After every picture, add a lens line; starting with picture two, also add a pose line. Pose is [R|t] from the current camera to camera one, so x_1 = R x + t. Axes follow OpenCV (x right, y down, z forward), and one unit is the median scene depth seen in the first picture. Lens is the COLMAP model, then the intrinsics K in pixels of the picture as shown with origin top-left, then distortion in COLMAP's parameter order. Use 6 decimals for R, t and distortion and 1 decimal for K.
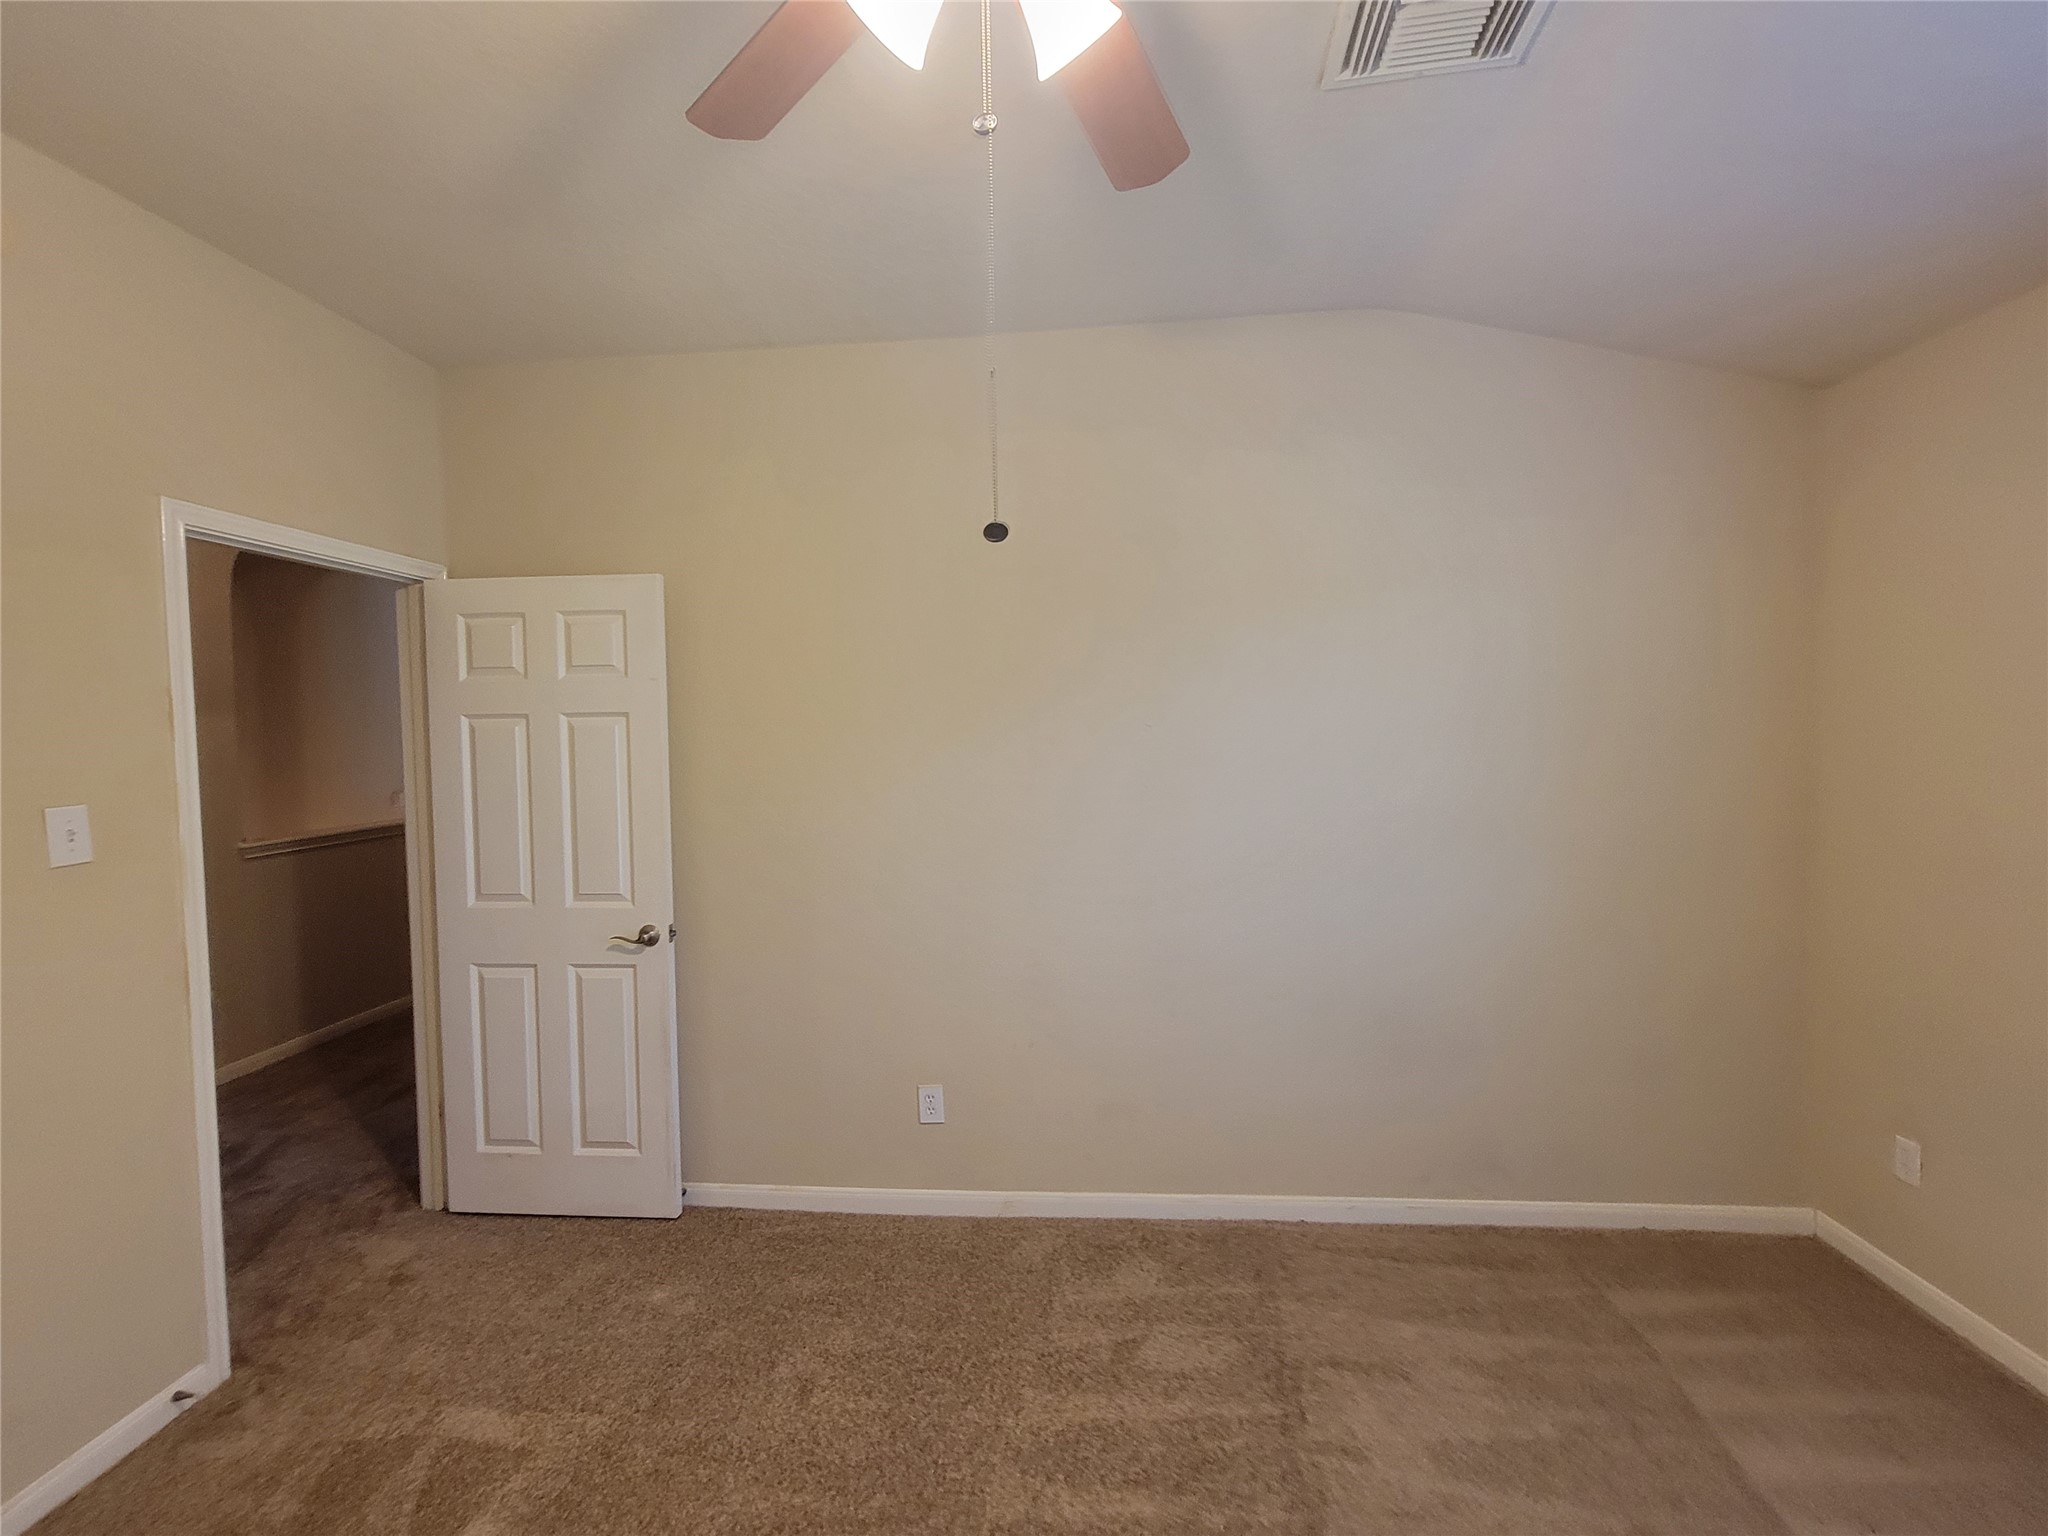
lens RADIAL K [[843.6, 0, 1024.2], [0, 843.6, 773.0], [0, 0, 1]] dist [0.000152, 0.000147]
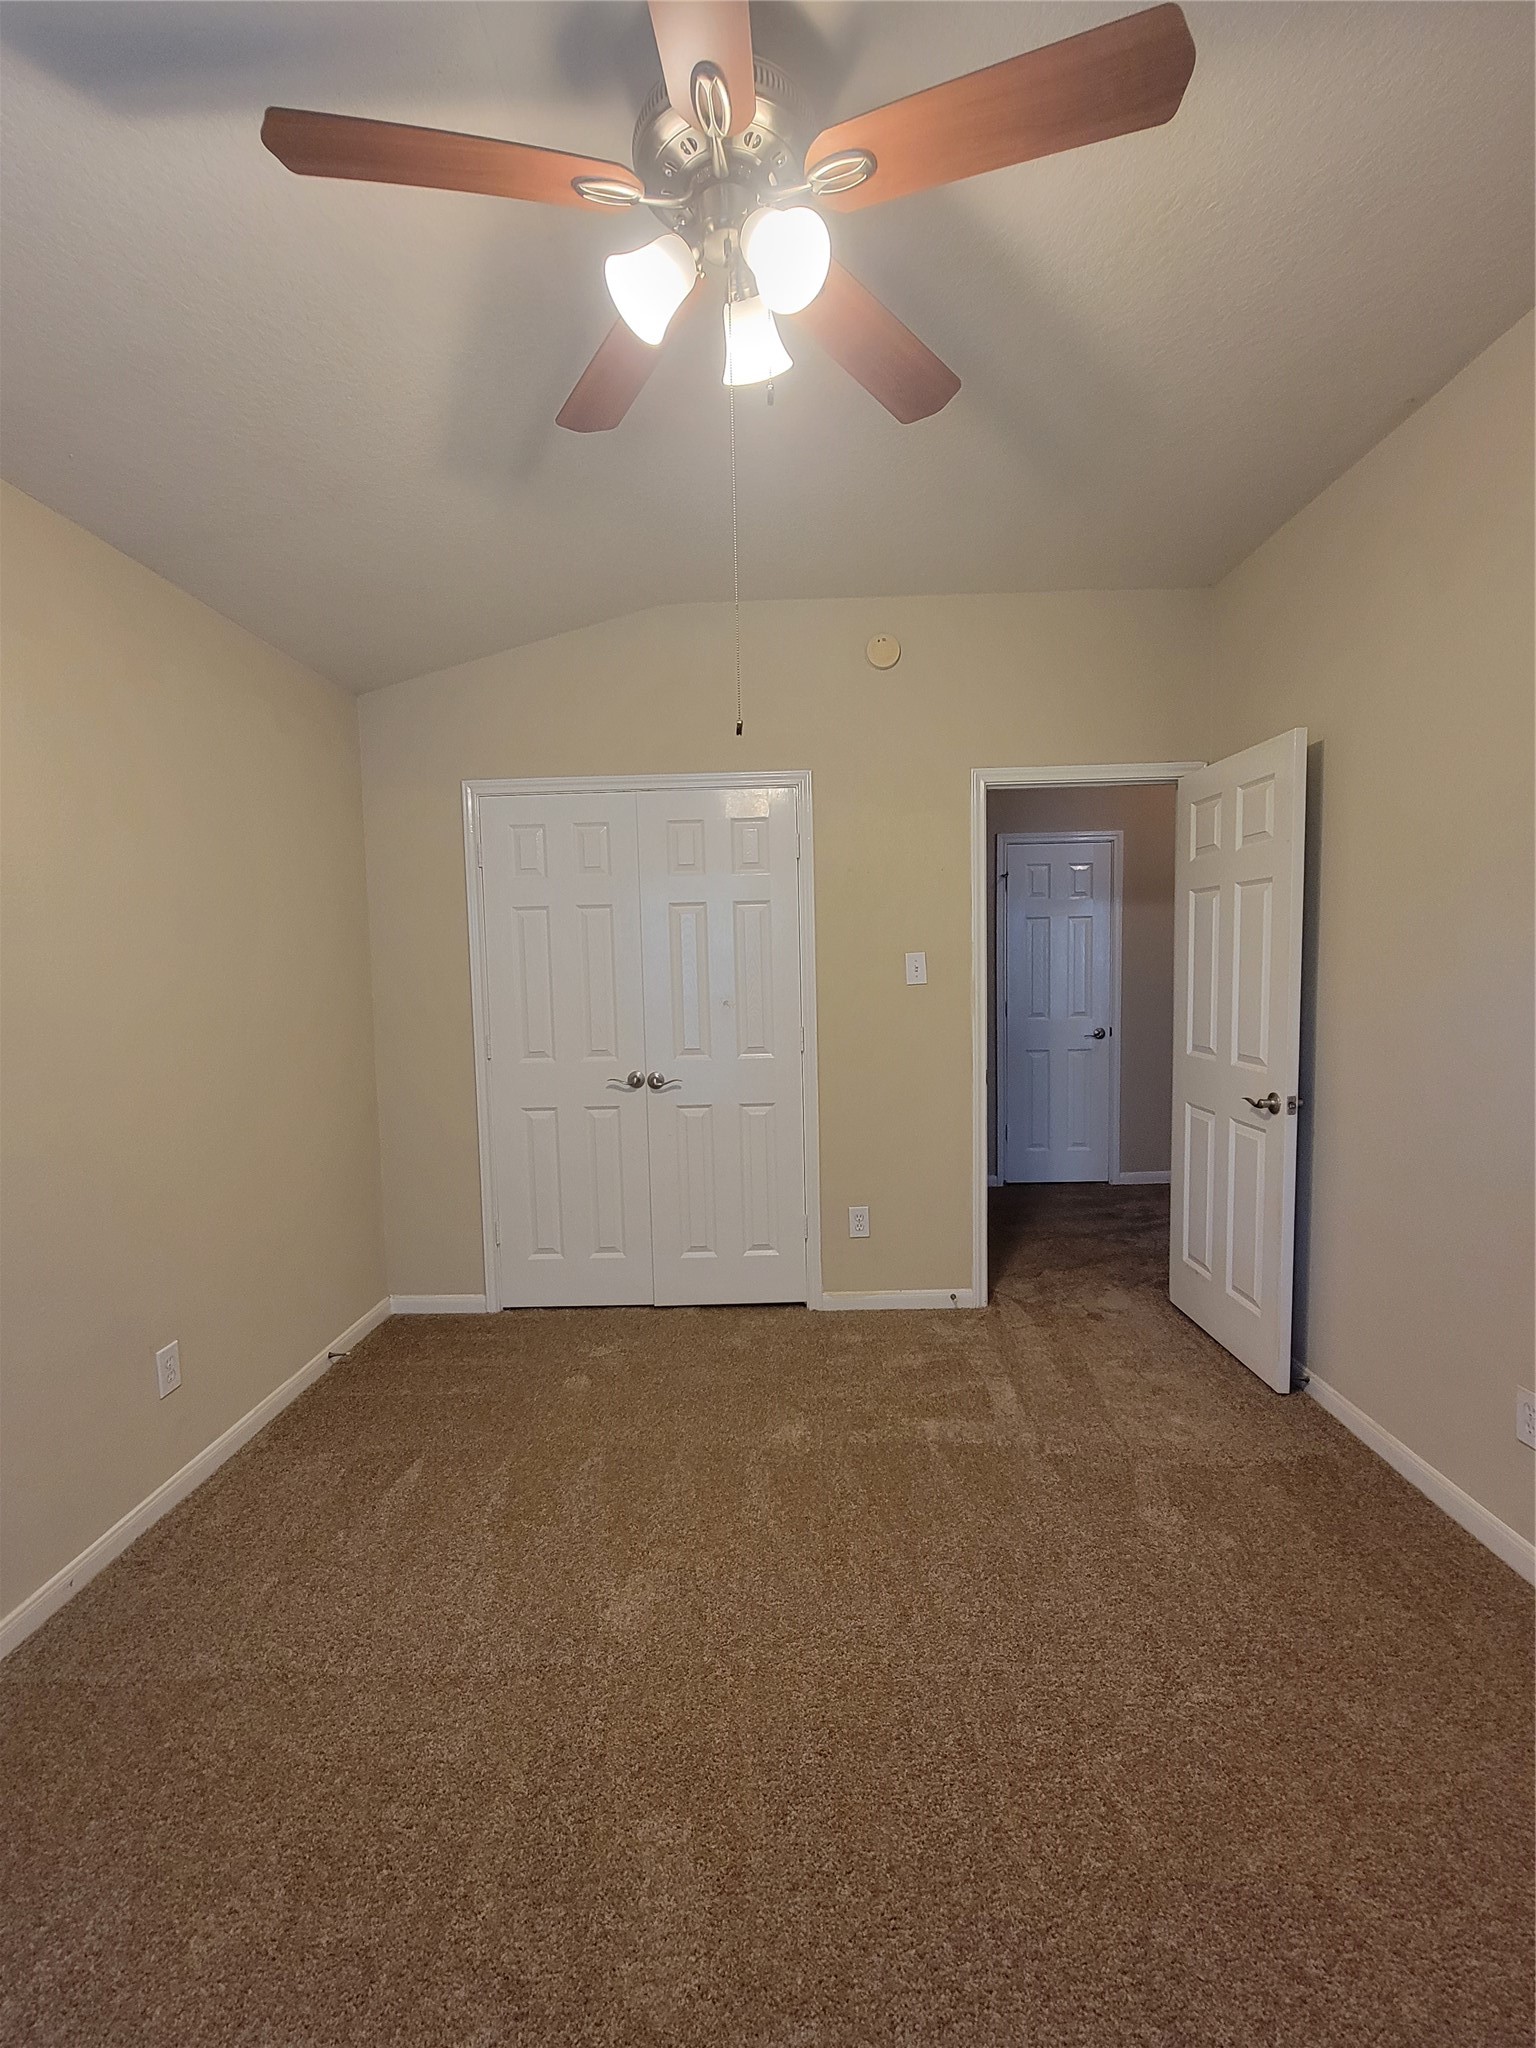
lens RADIAL K [[823.0, 0, 770.2], [0, 823.0, 1005.2], [0, 0, 1]] dist [0.000402, 0.000047]
pose [[0.151262, 0.076806, -0.985505, 0.409307], [-0.017805, 0.997027, 0.074971, 0.016278], [0.988333, 0.006207, 0.152180, 0.270296]]
